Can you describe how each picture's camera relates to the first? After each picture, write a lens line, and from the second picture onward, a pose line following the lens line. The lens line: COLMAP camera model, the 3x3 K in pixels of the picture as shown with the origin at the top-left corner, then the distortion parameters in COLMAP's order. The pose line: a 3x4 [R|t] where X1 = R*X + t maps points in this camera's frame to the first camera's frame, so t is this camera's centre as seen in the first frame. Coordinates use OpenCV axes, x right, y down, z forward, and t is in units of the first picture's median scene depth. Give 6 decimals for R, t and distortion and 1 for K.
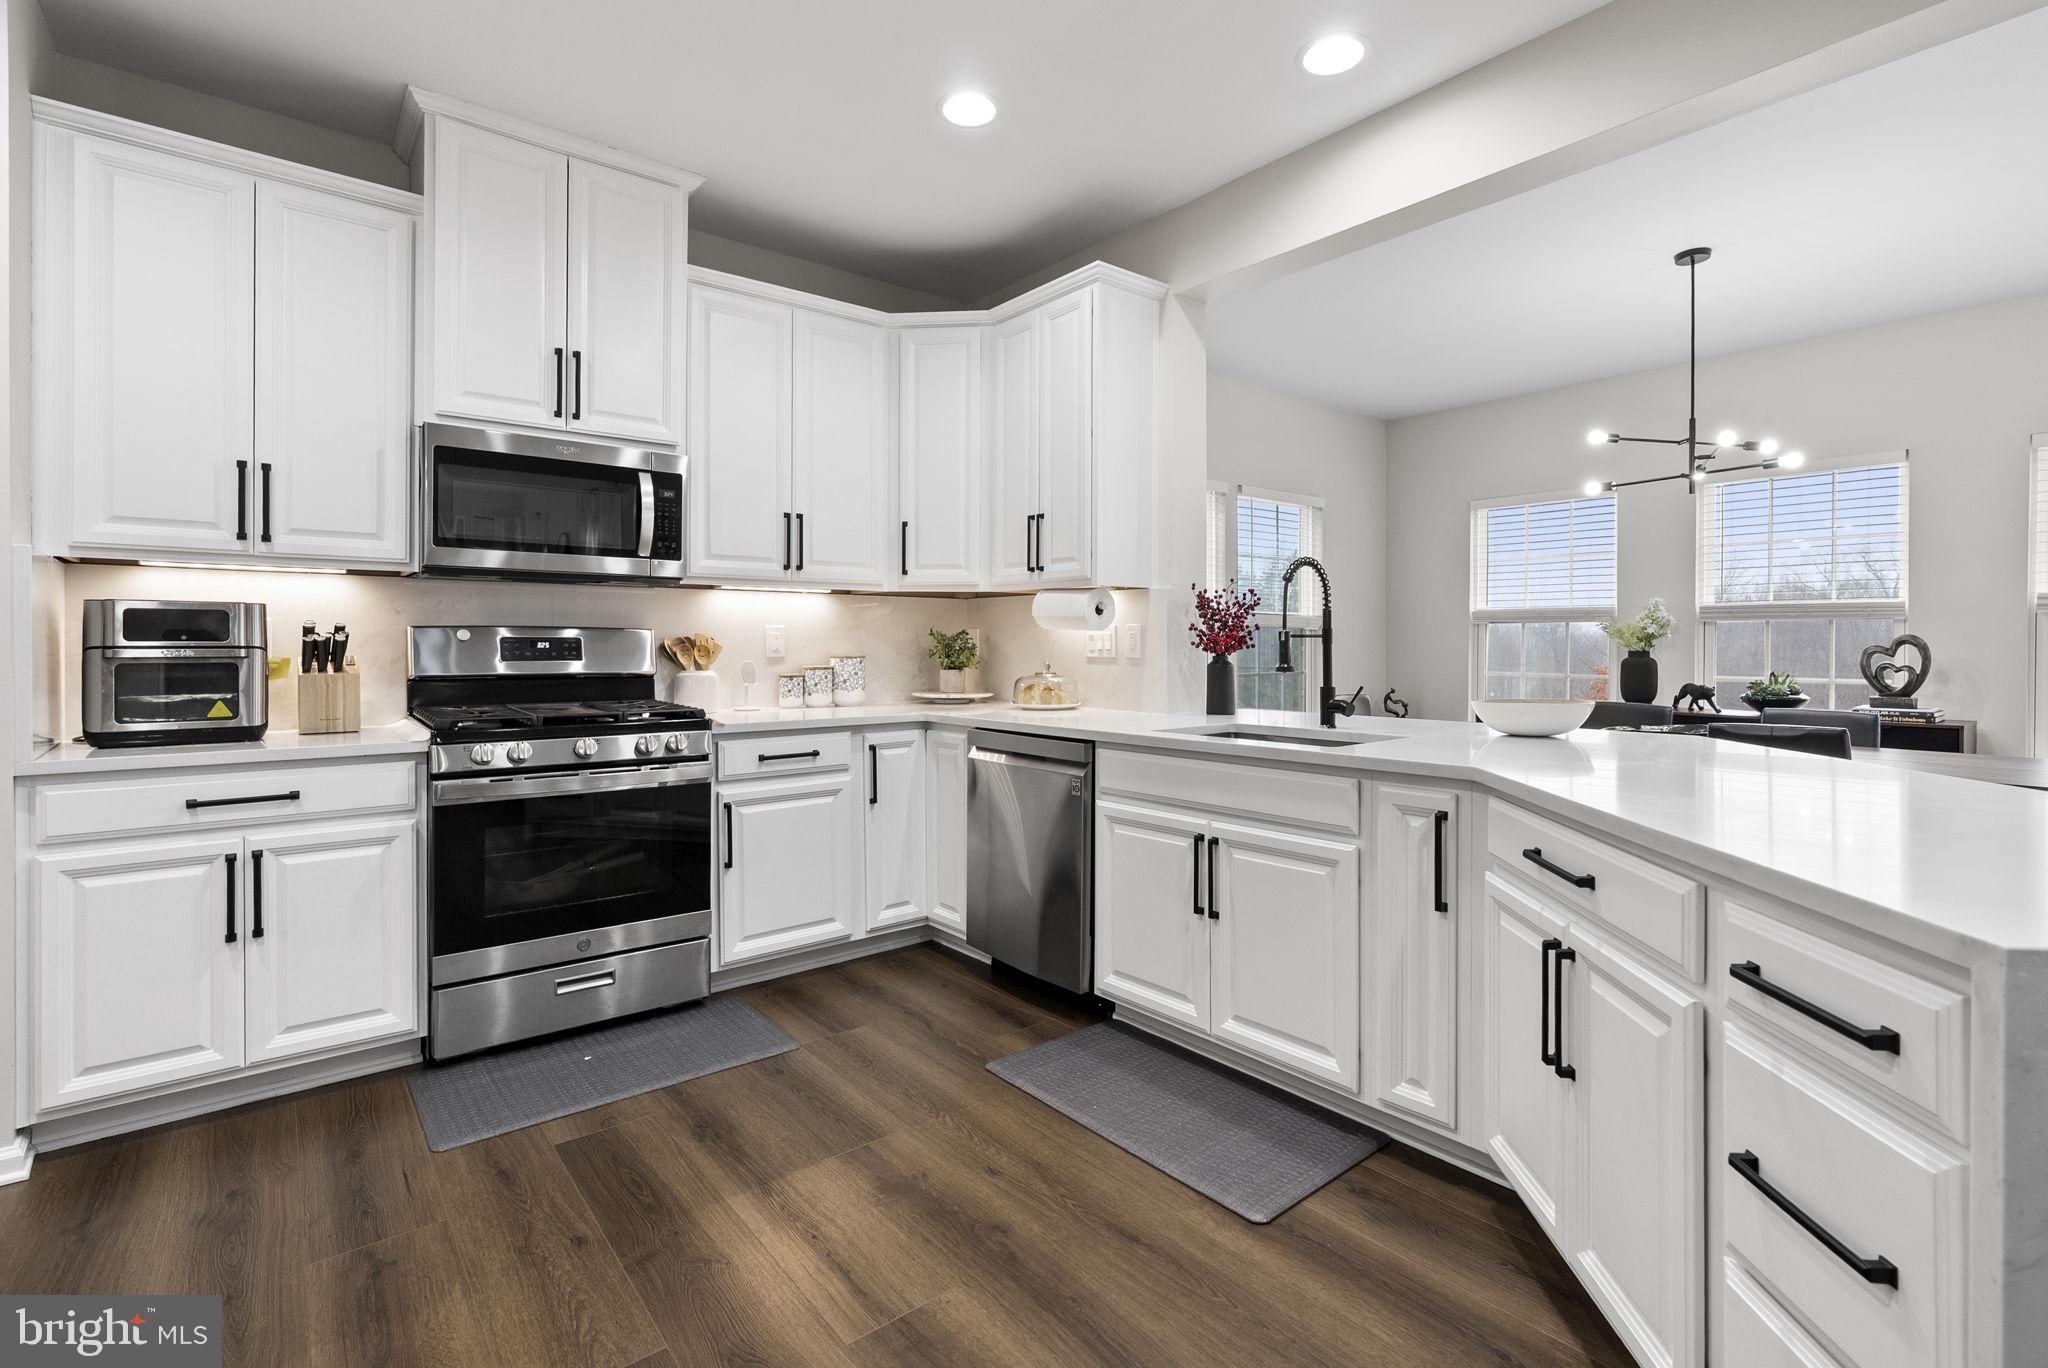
lens RADIAL K [[942.8, 0, 1033.8], [0, 942.8, 647.4], [0, 0, 1]] dist [-0.005438, 0.000664]
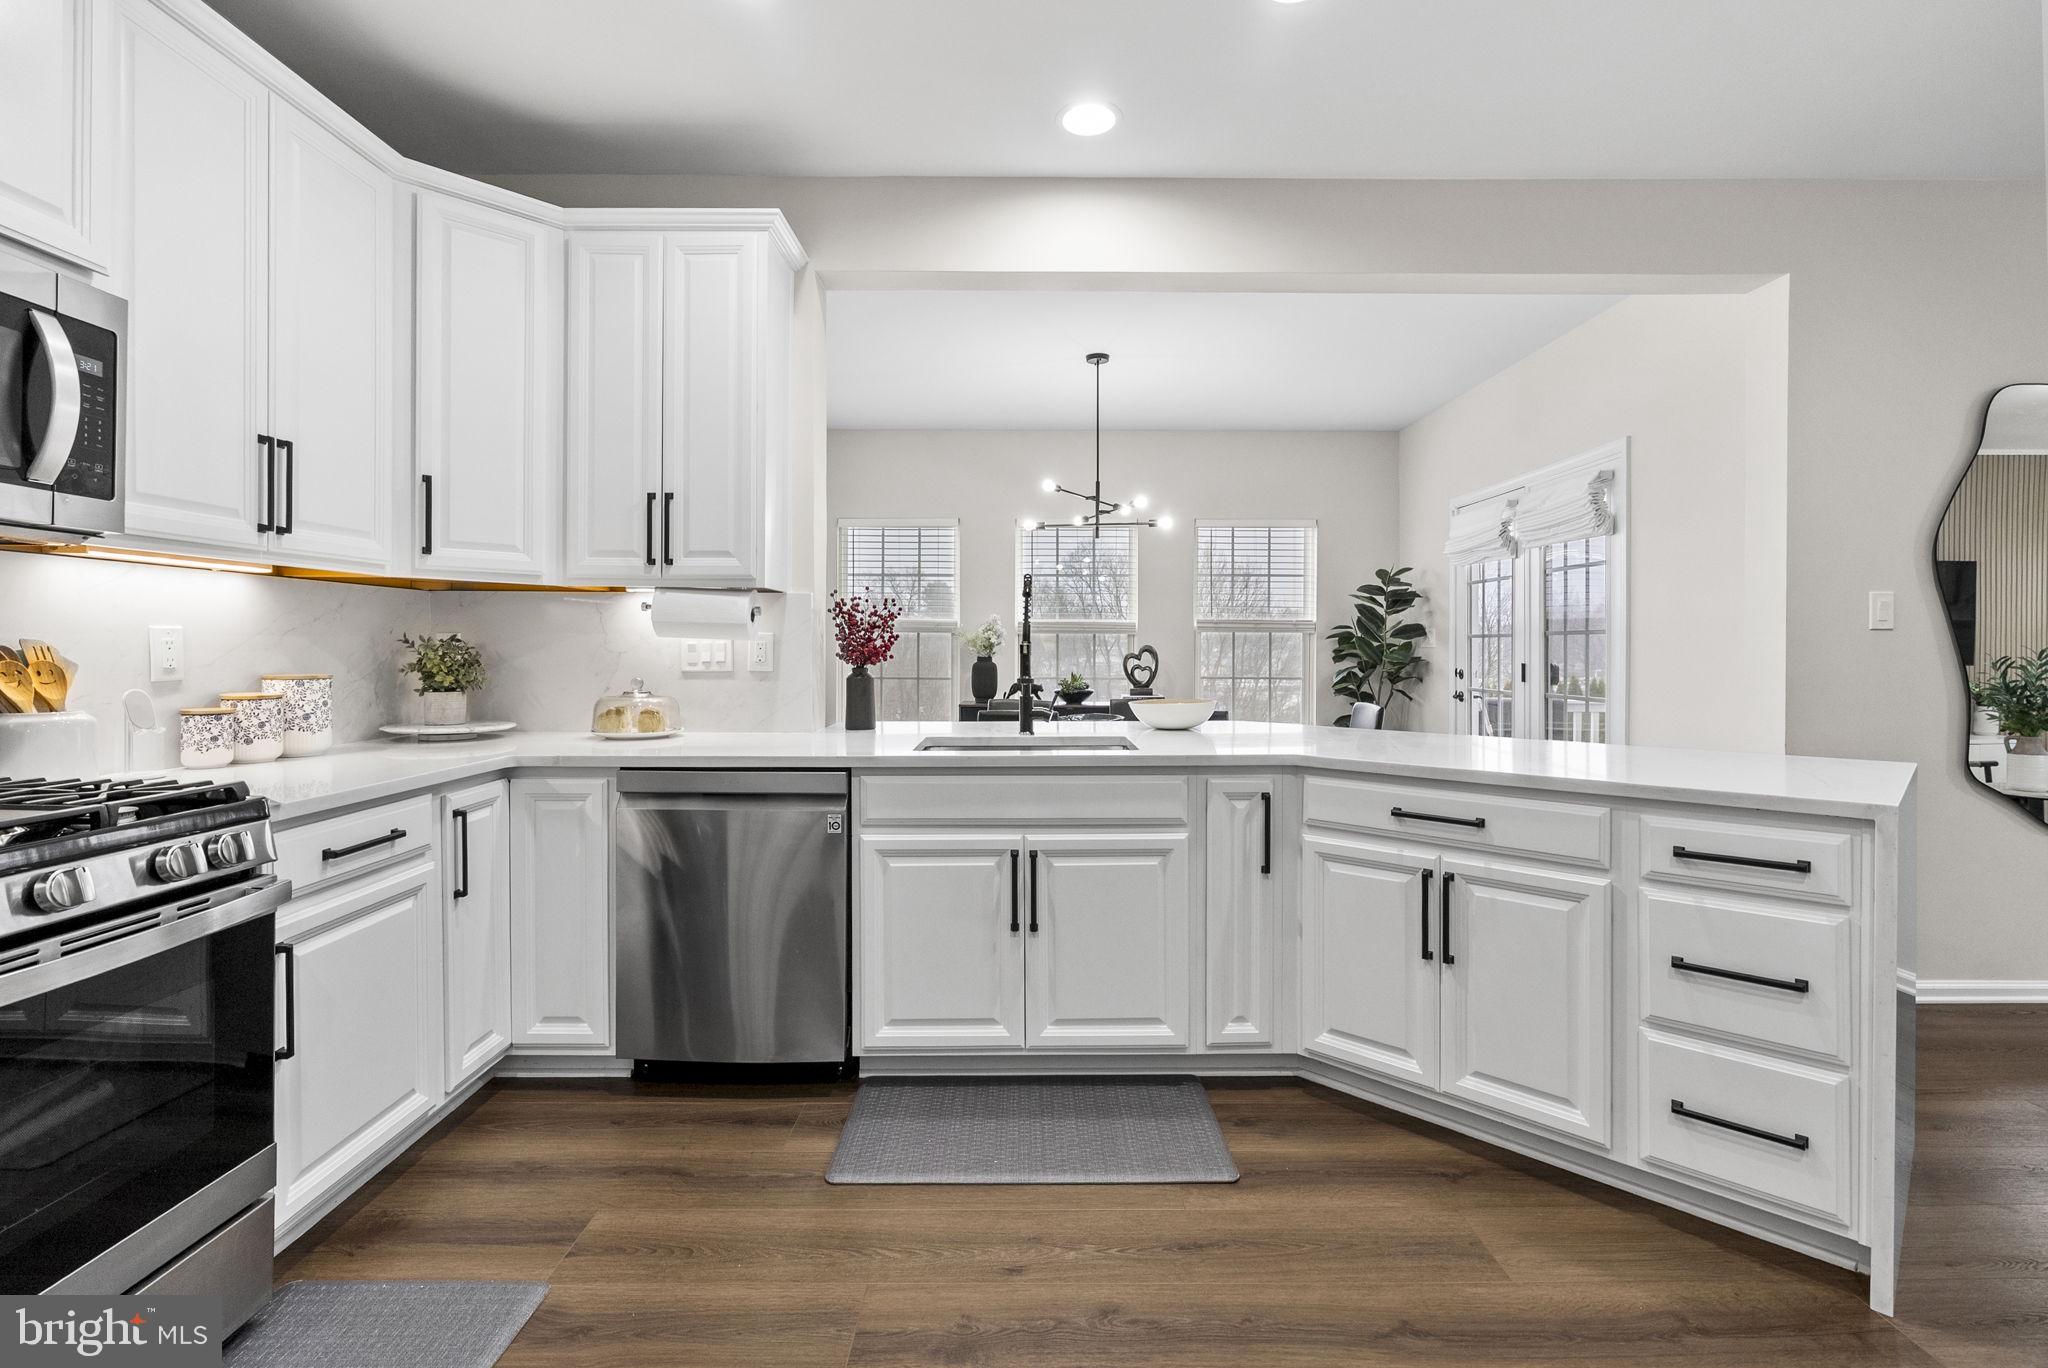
lens RADIAL K [[942.8, 0, 1033.8], [0, 942.8, 647.4], [0, 0, 1]] dist [-0.005438, 0.000664]
pose [[0.631716, 0.001155, 0.775199, -0.426306], [0.000629, 0.999998, -0.002003, -0.009356], [-0.775200, 0.001753, 0.631713, 0.264016]]
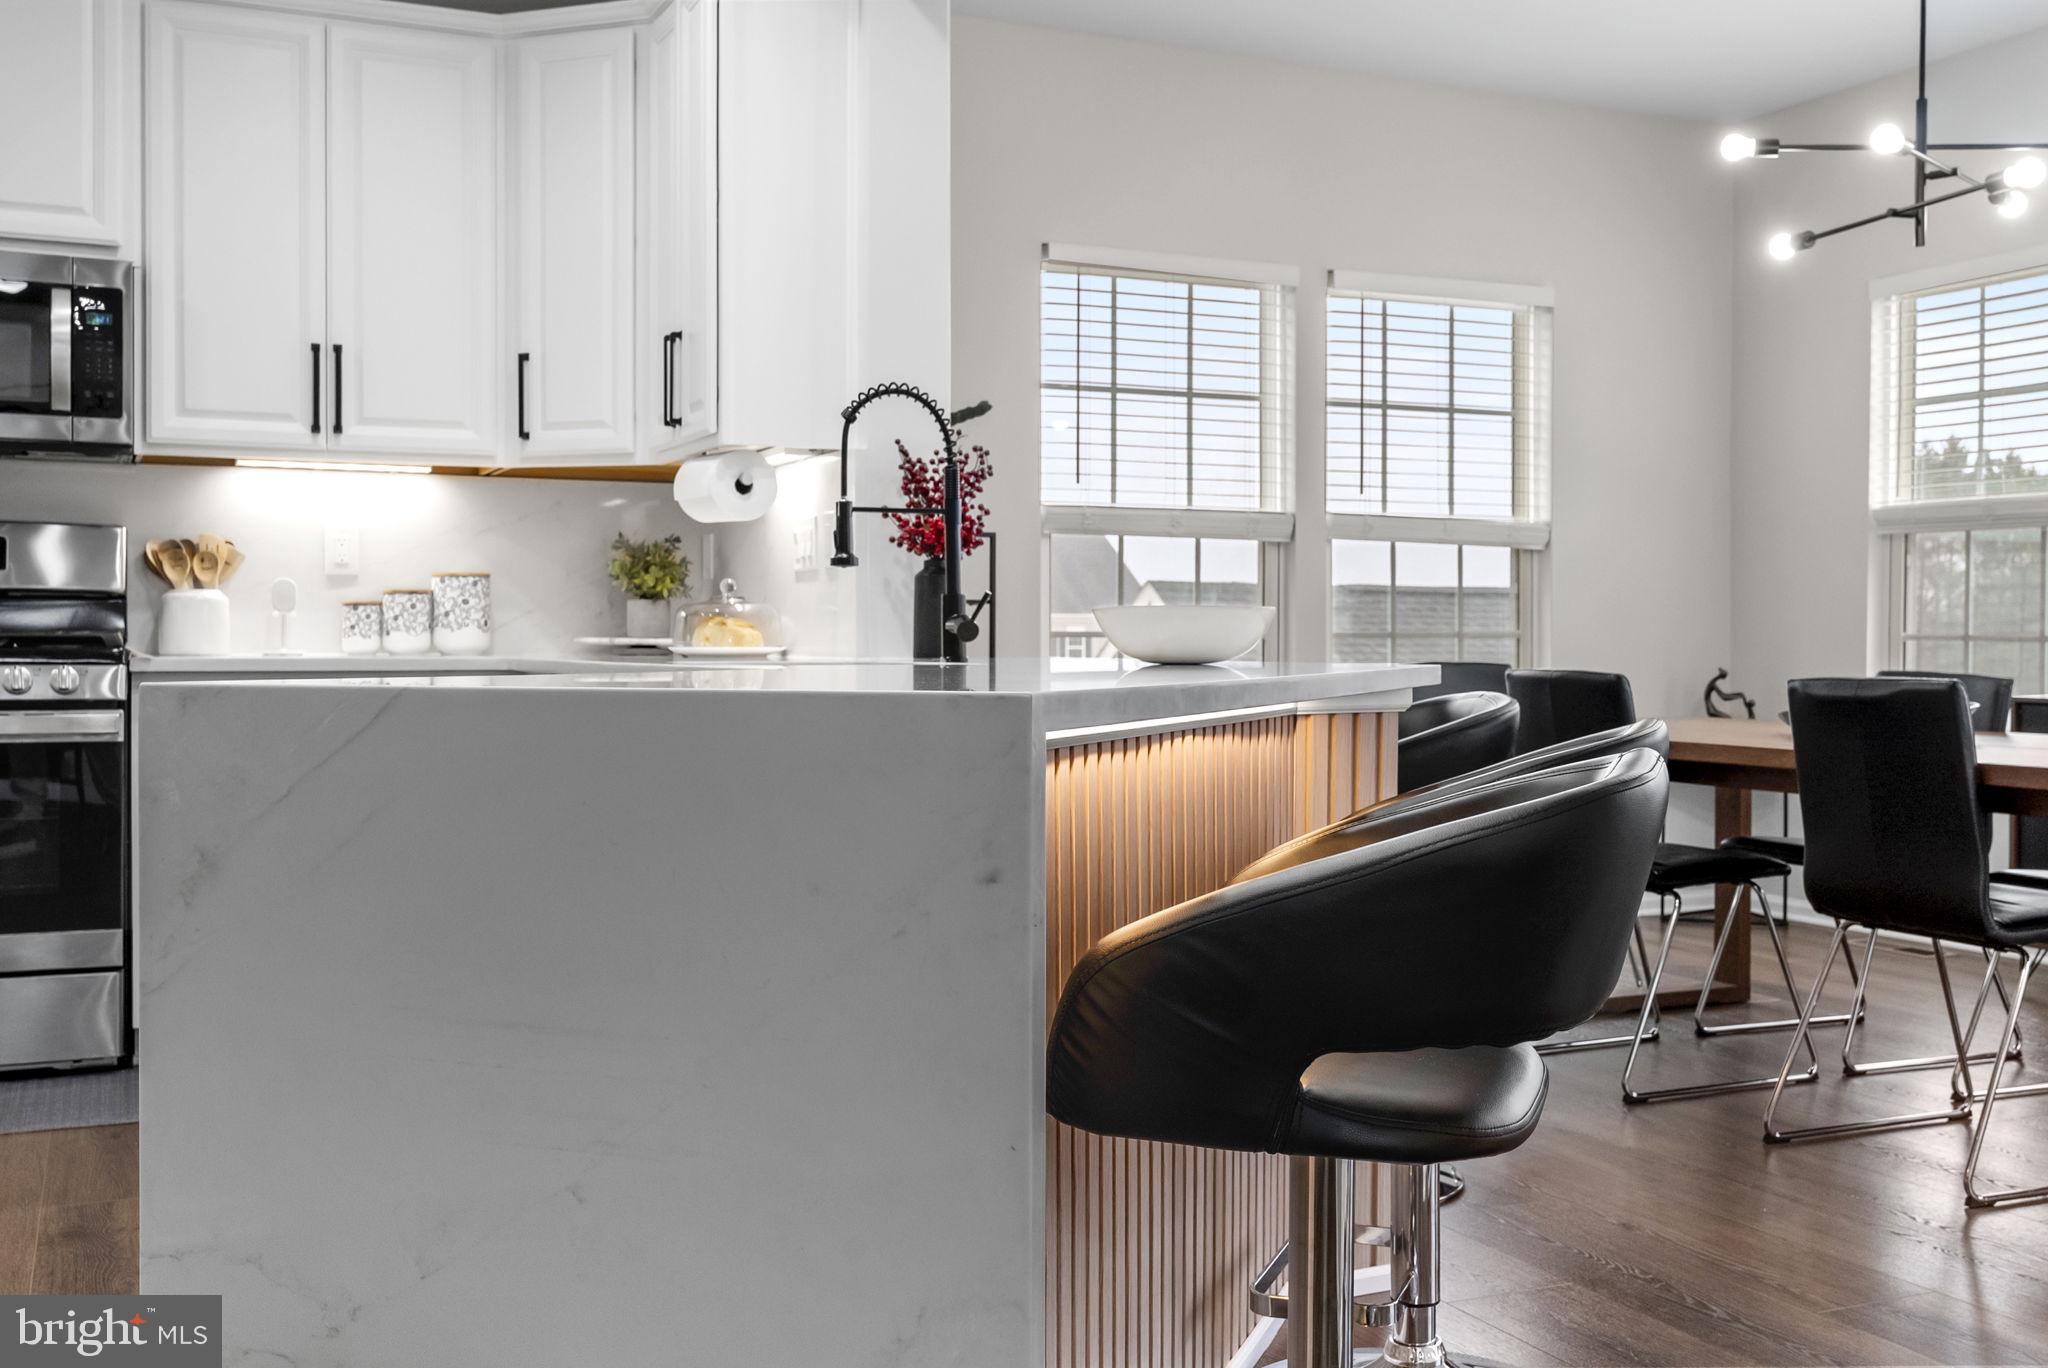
lens RADIAL K [[2041.8, 0, 1029.7], [0, 2041.8, 652.5], [0, 0, 1]] dist [0.045193, -0.002397]
pose [[0.965237, 0.004656, -0.261334, 0.590842], [-0.004123, 0.999988, 0.002586, 0.063635], [0.261343, -0.001419, 0.965245, -0.230415]]
